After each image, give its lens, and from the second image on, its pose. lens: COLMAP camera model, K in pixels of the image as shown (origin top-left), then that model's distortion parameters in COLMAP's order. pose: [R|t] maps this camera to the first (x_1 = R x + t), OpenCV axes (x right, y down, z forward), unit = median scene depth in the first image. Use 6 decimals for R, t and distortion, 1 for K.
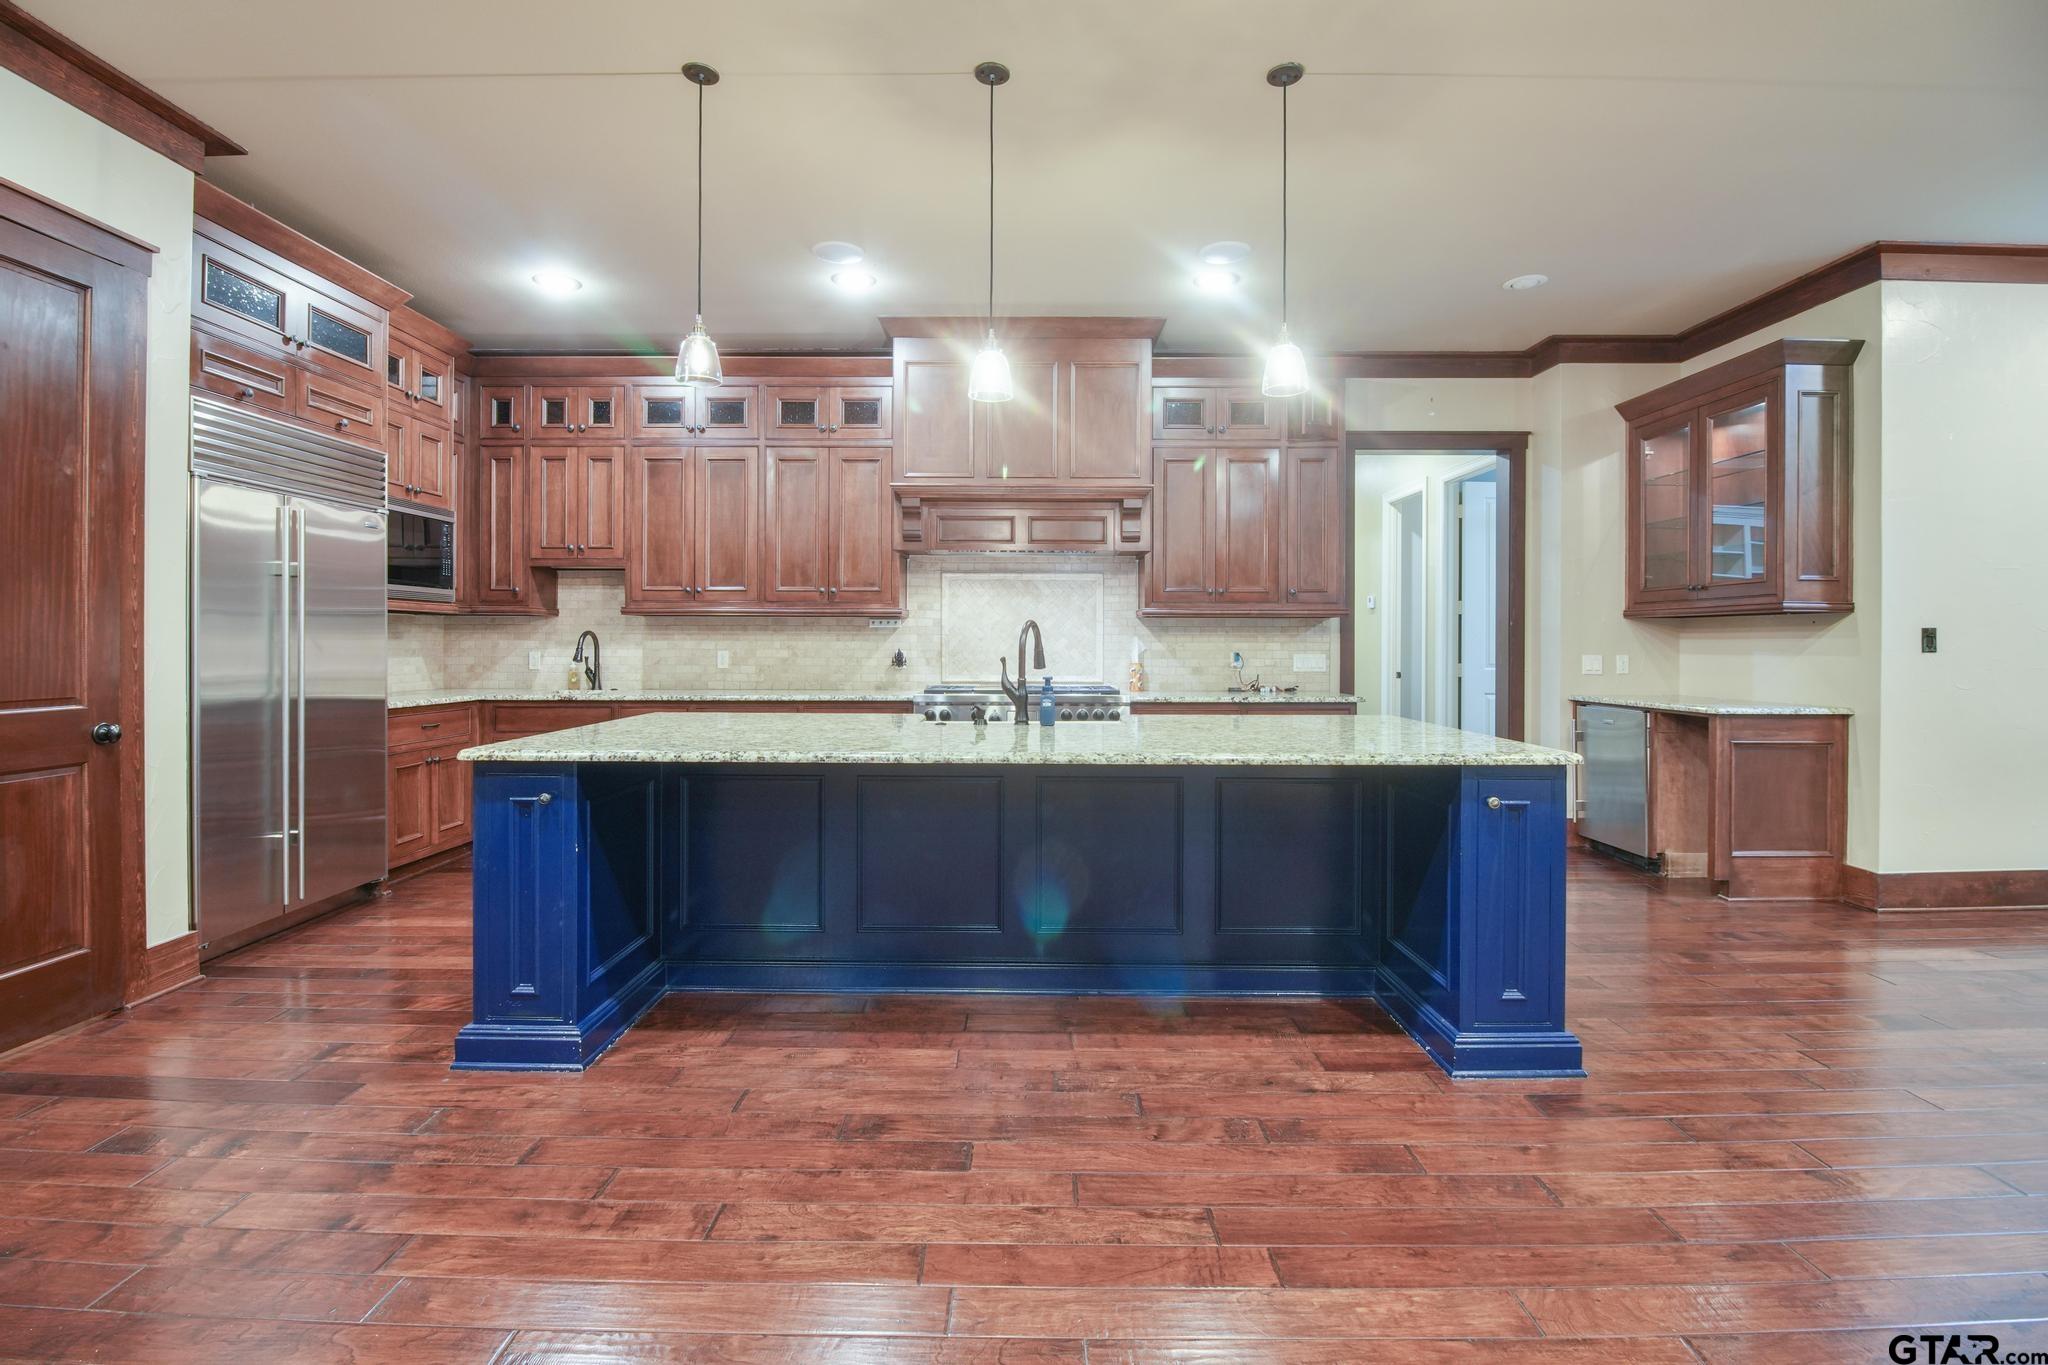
lens RADIAL K [[917.1, 0, 1021.8], [0, 917.1, 643.7], [0, 0, 1]] dist [-0.011772, -0.004622]
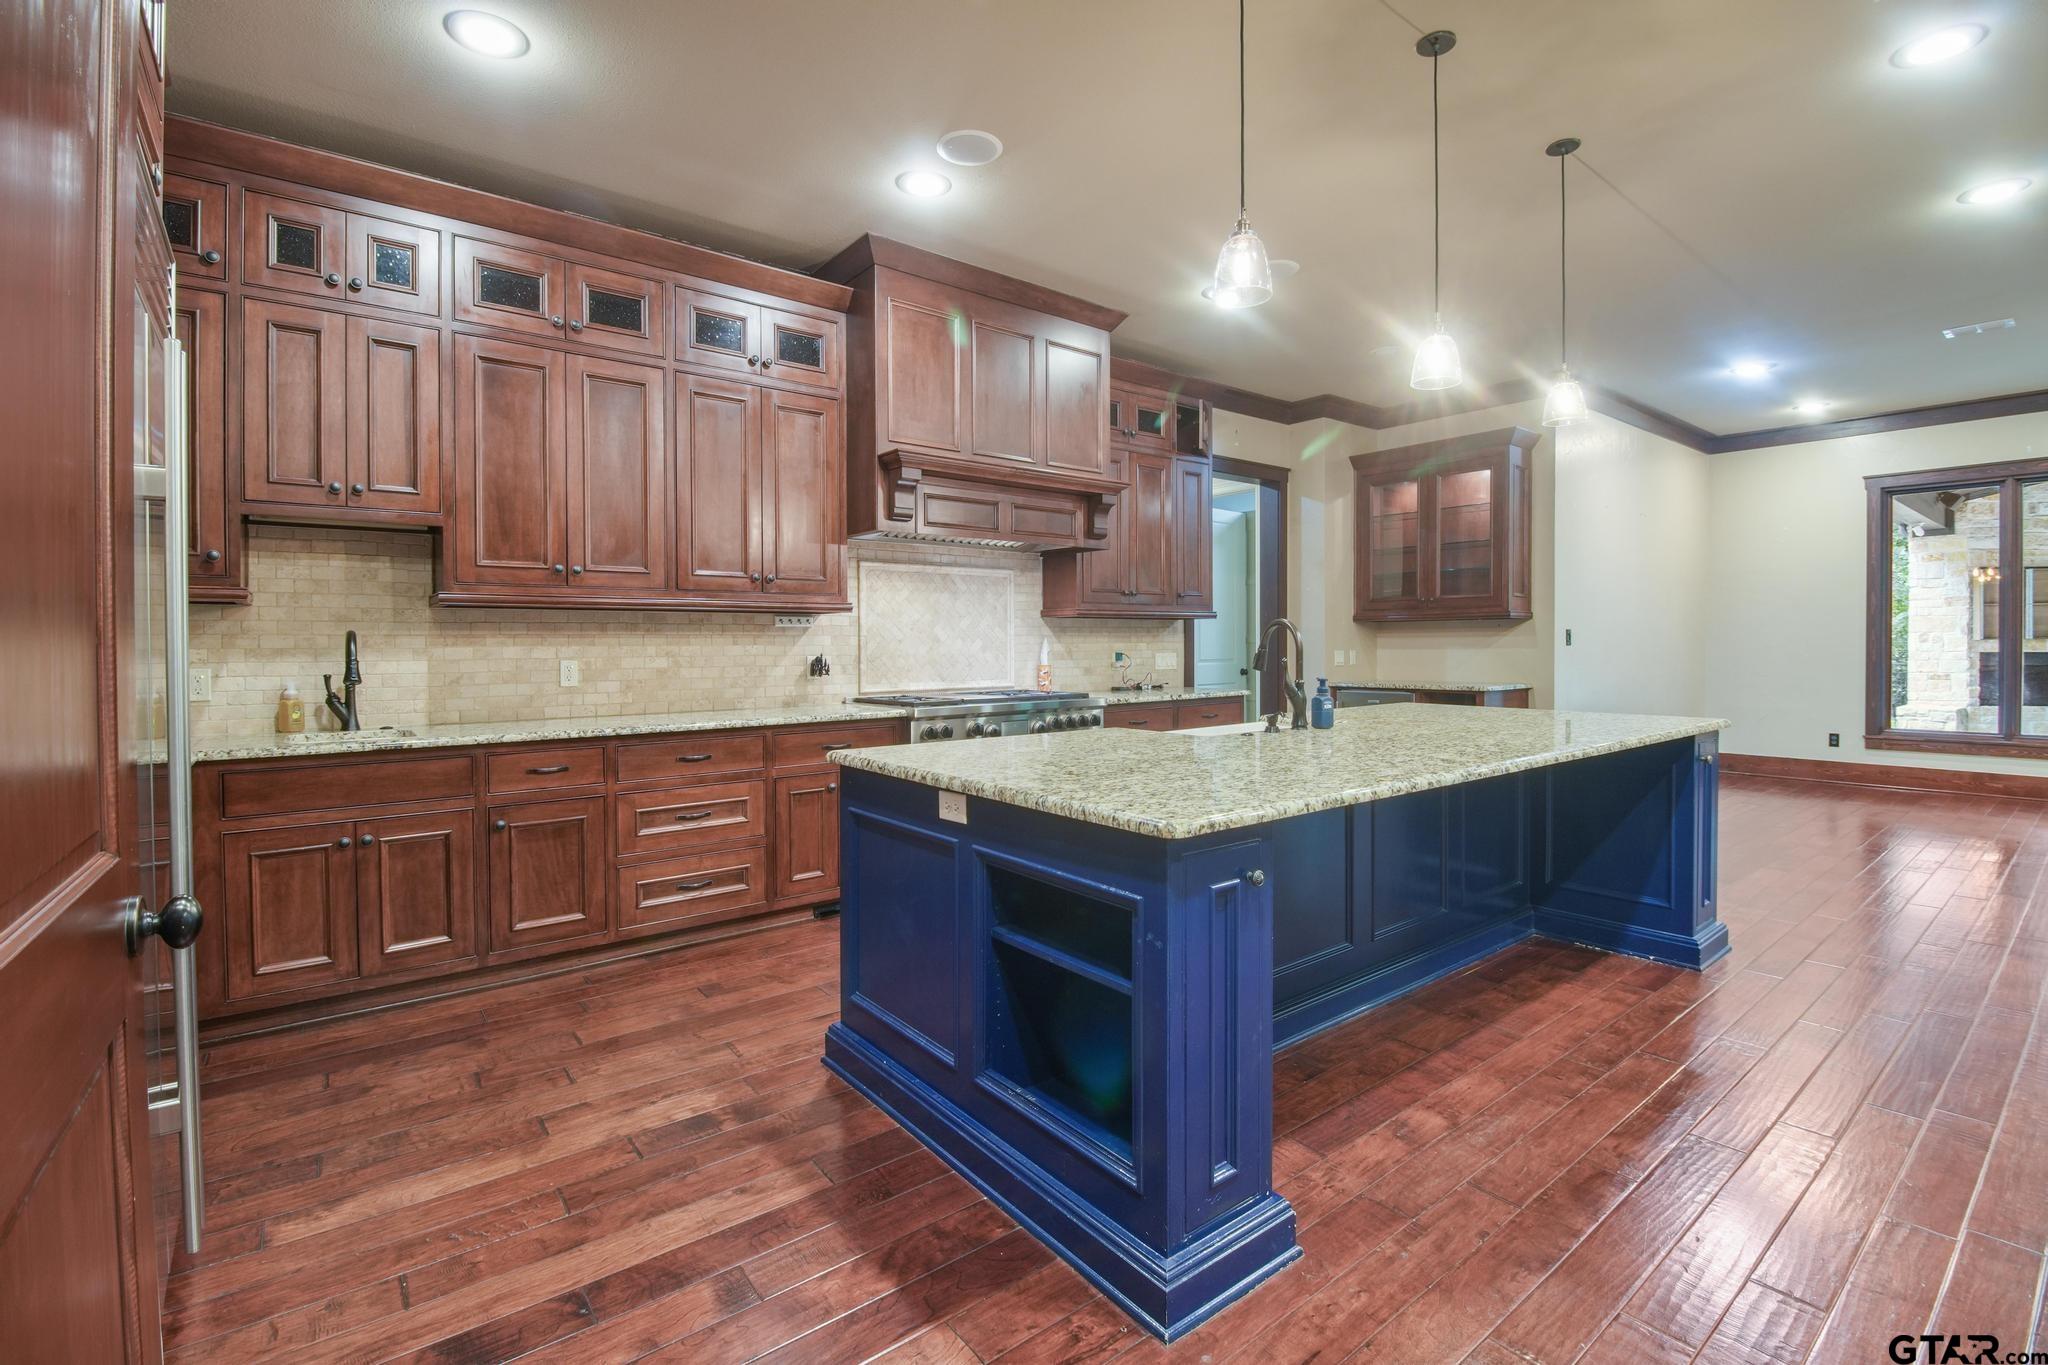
lens RADIAL K [[917.1, 0, 1016.3], [0, 917.1, 651.3], [0, 0, 1]] dist [-0.011772, -0.004622]
pose [[0.781167, -0.012937, 0.624189, -0.493255], [0.009522, 0.999916, 0.008809, -0.002024], [-0.624250, -0.000938, 0.781224, 0.267761]]
